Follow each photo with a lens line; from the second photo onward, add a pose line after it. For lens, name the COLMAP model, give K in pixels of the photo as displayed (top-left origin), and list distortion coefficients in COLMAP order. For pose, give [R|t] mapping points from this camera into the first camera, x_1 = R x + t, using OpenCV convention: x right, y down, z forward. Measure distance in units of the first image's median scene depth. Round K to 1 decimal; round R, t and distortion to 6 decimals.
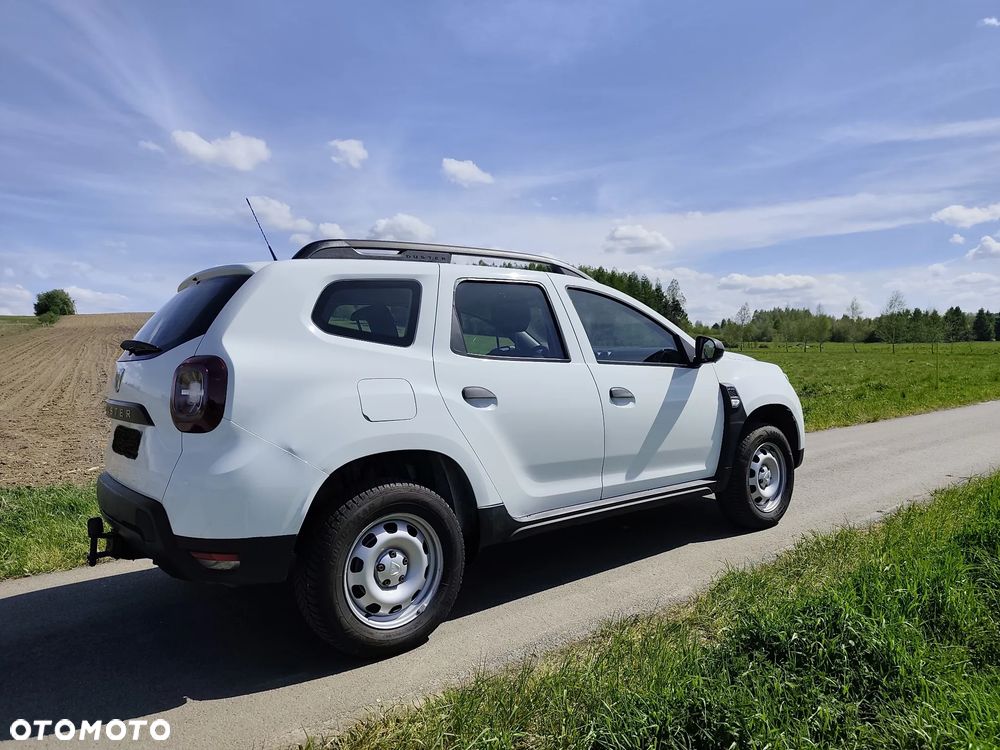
lens RADIAL K [[697.9, 0, 502.2], [0, 697.9, 378.1], [0, 0, 1]] dist [0.031413, -0.046397]
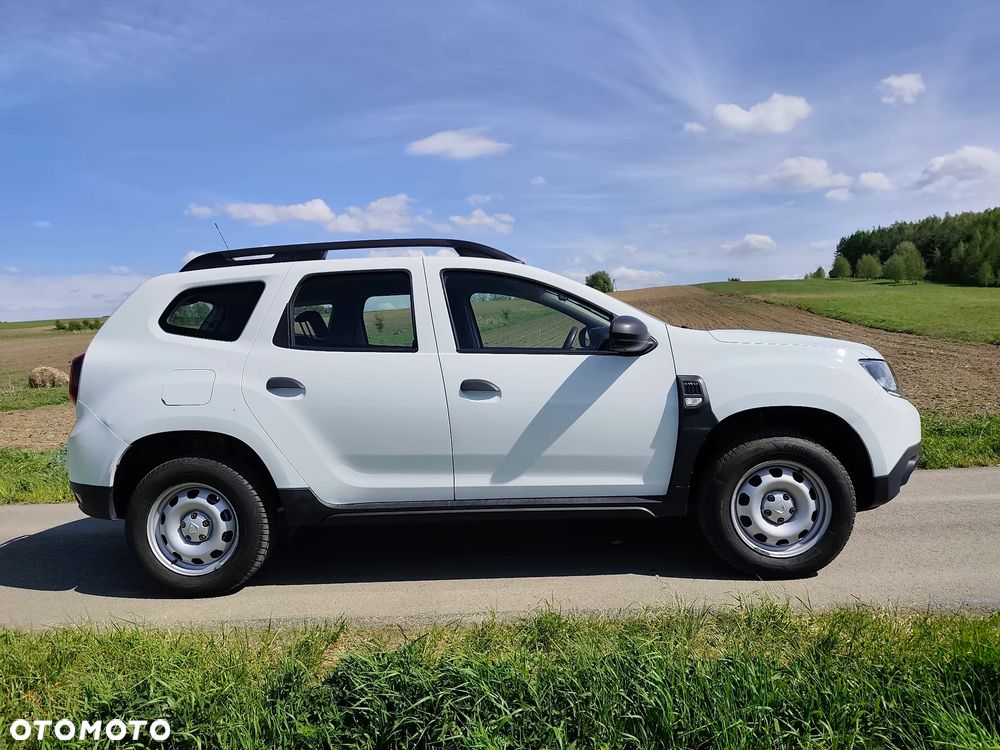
lens RADIAL K [[697.9, 0, 492.7], [0, 697.9, 377.2], [0, 0, 1]] dist [0.031413, -0.046397]
pose [[0.743228, 0.027156, -0.668487, 0.880672], [0.002093, 0.999077, 0.042913, -0.031251], [0.669035, -0.033293, 0.742485, 0.394507]]
